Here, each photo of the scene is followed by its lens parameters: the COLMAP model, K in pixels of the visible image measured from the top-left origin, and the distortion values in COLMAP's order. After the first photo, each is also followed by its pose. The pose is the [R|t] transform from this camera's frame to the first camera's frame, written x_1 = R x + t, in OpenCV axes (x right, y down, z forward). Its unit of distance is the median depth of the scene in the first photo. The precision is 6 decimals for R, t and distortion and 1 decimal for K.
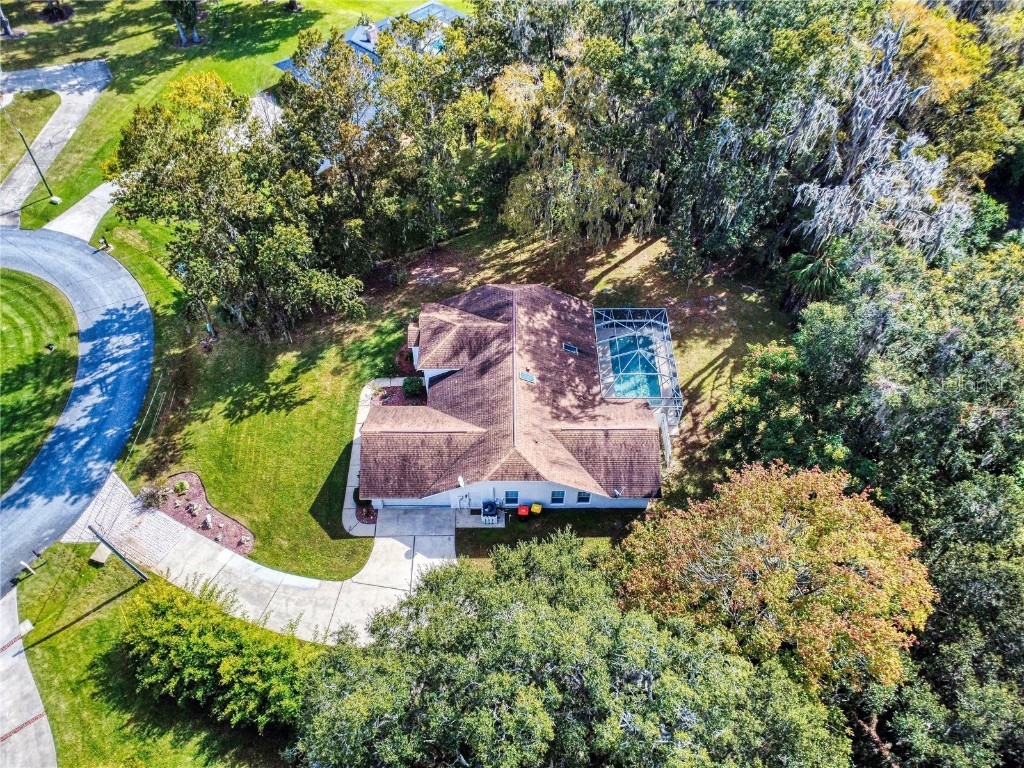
lens RADIAL K [[770.9, 0, 513.1], [0, 770.9, 384.6], [0, 0, 1]] dist [0.001968, 0.008205]
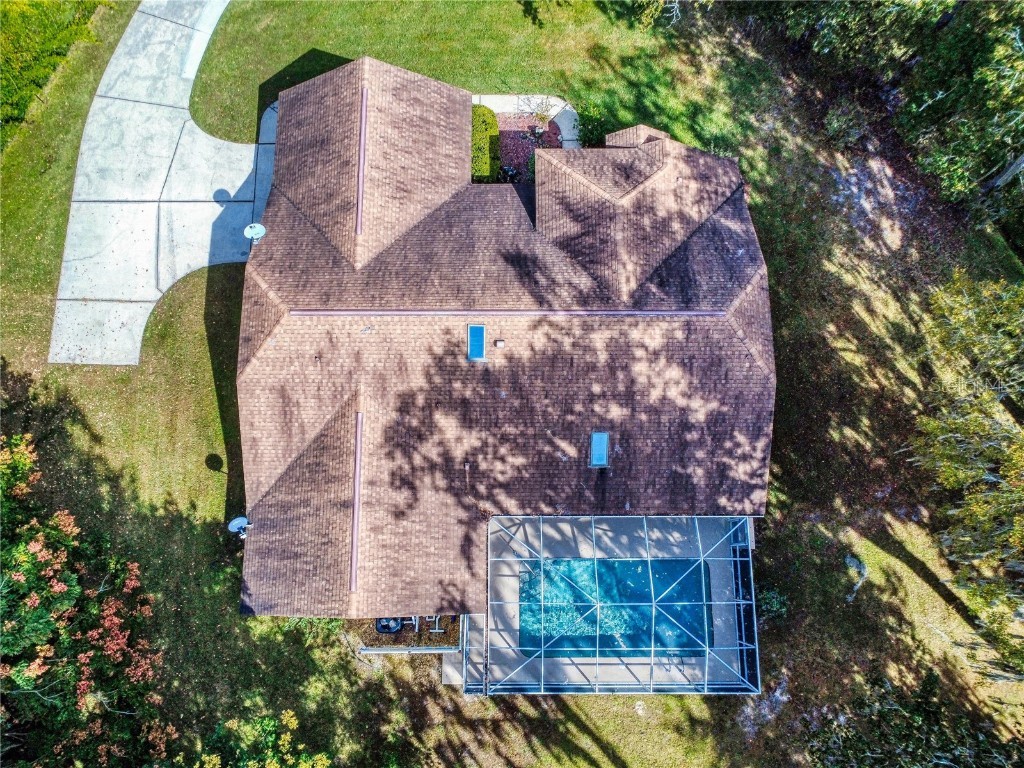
lens RADIAL K [[781.9, 0, 509.4], [0, 781.9, 382.1], [0, 0, 1]] dist [-0.003932, 0.004824]
pose [[-0.004589, 0.971460, -0.237159, 0.140652], [-0.780195, 0.144873, 0.608529, -0.282520], [0.625520, 0.187822, 0.757263, 0.588146]]
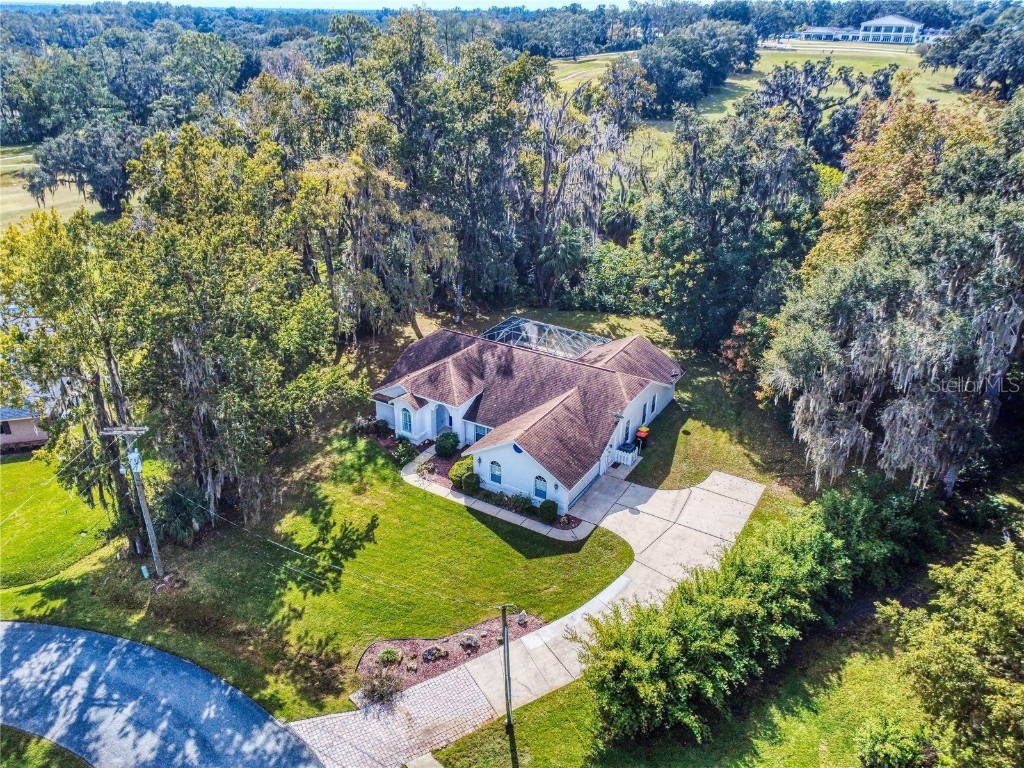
lens RADIAL K [[770.9, 0, 513.1], [0, 770.9, 384.6], [0, 0, 1]] dist [0.001968, 0.008205]
pose [[0.520658, -0.371811, 0.768552, -0.741224], [0.654841, 0.751515, -0.080055, 0.071005], [-0.547813, 0.544960, 0.634759, 0.344054]]
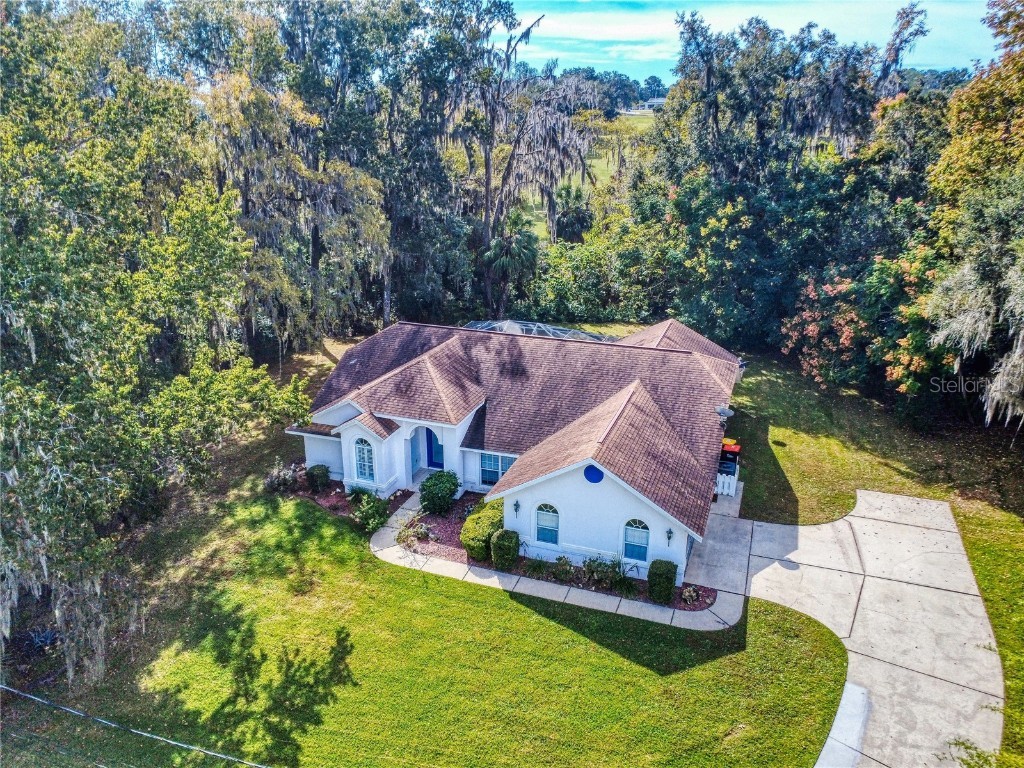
lens RADIAL K [[769.2, 0, 513.7], [0, 769.2, 384.3], [0, 0, 1]] dist [0.007248, -0.008954]
pose [[0.341325, -0.317711, 0.884623, -0.550936], [0.726760, 0.686048, -0.034021, 0.006528], [-0.596085, 0.654521, 0.465065, 0.661379]]
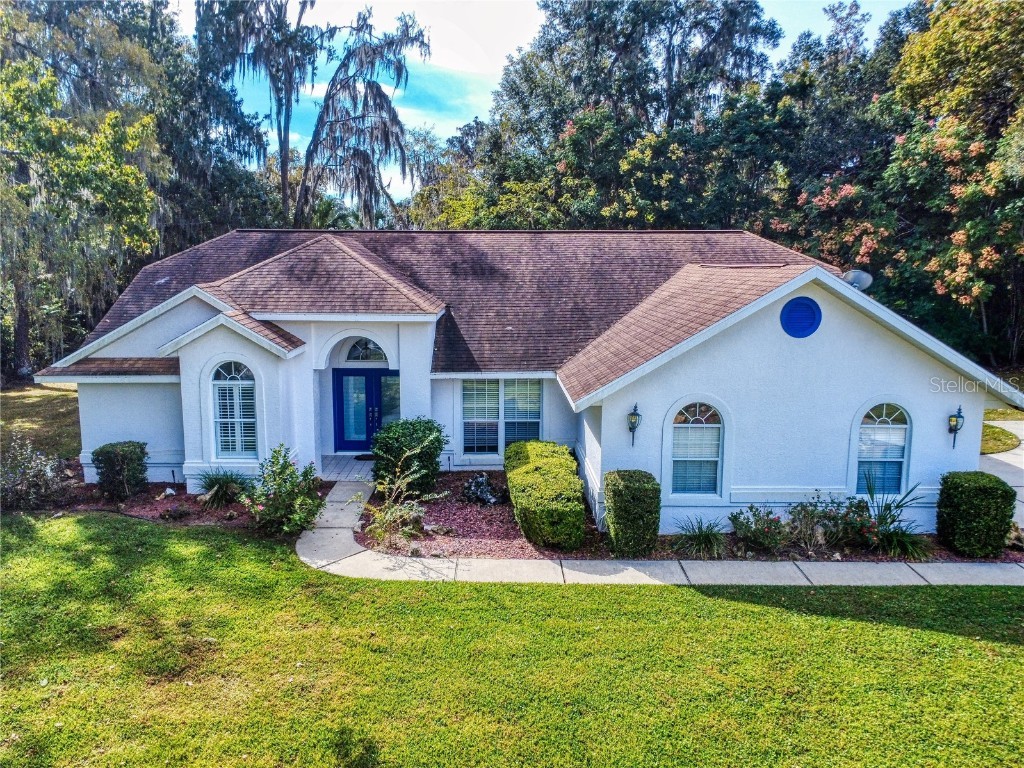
lens RADIAL K [[799.6, 0, 494.7], [0, 799.6, 387.0], [0, 0, 1]] dist [0.002893, 0.000280]
pose [[0.001709, -0.156734, 0.987639, -0.386527], [0.772975, 0.626801, 0.098133, -0.016234], [-0.634434, 0.763253, 0.122222, 0.915384]]
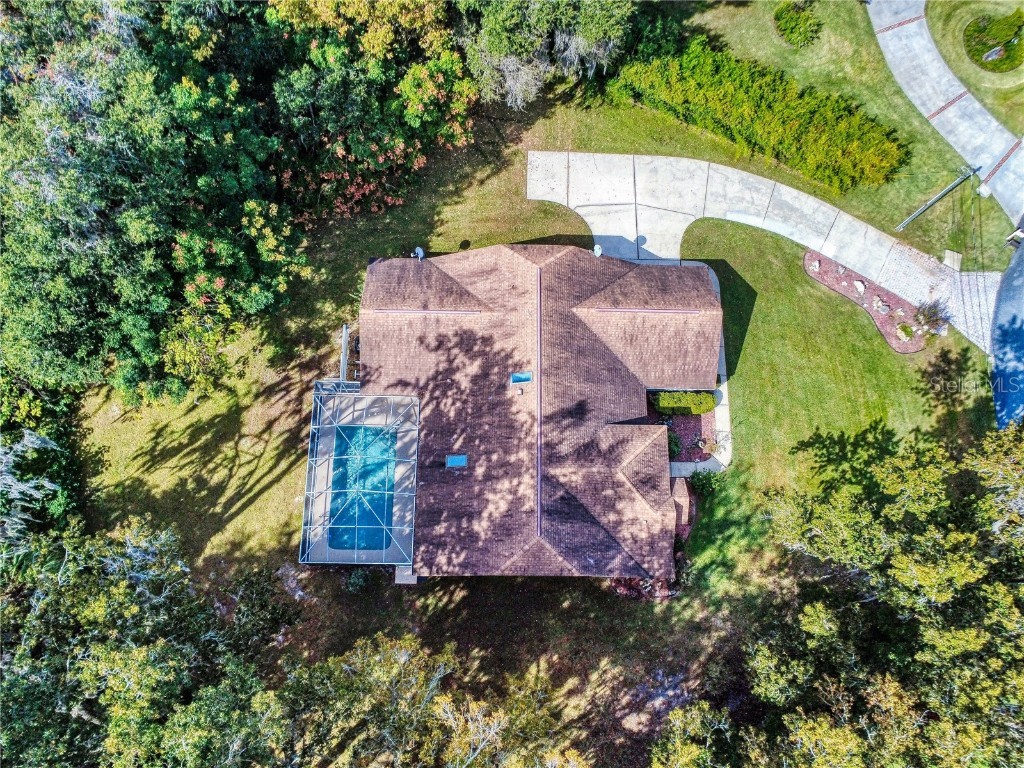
lens RADIAL K [[769.2, 0, 513.7], [0, 769.2, 384.3], [0, 0, 1]] dist [0.007248, -0.008954]
pose [[-0.998610, -0.026638, -0.045485, 0.054769], [-0.022467, -0.565509, 0.824436, -0.568128], [-0.047684, 0.824312, 0.564125, 0.522728]]
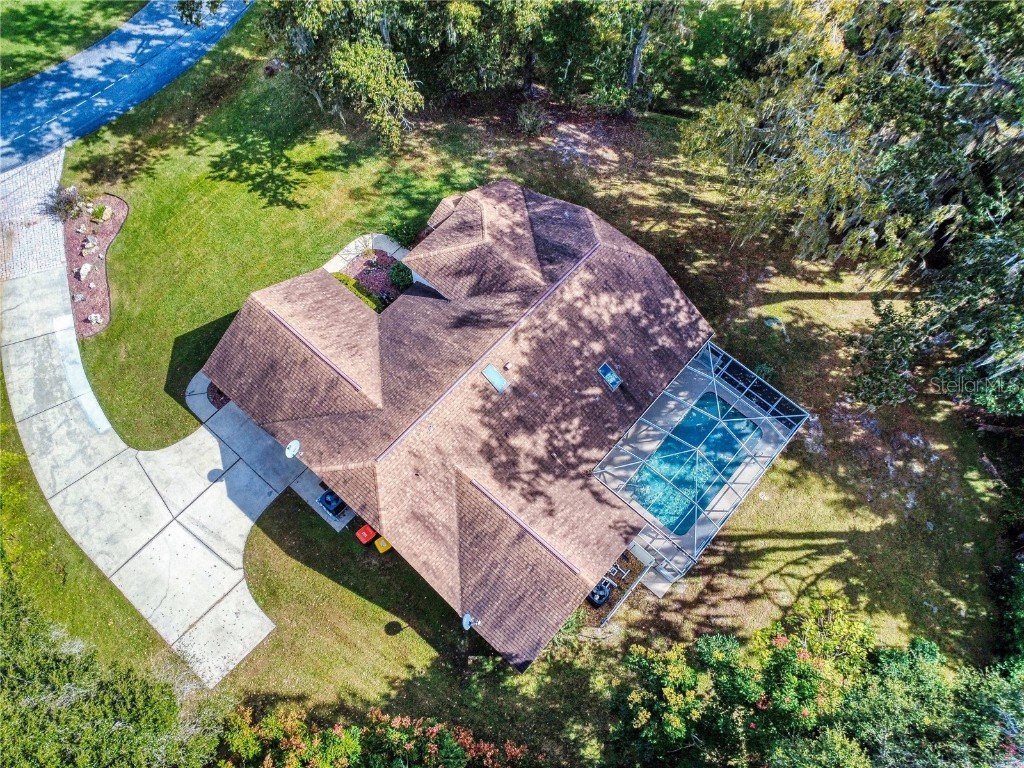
lens RADIAL K [[780.8, 0, 513.4], [0, 780.8, 382.7], [0, 0, 1]] dist [0.003128, 0.006778]
pose [[0.745302, 0.616609, -0.253610, 0.172631], [-0.536436, 0.780466, 0.321106, -0.193624], [0.395931, -0.103275, 0.912454, 0.389820]]
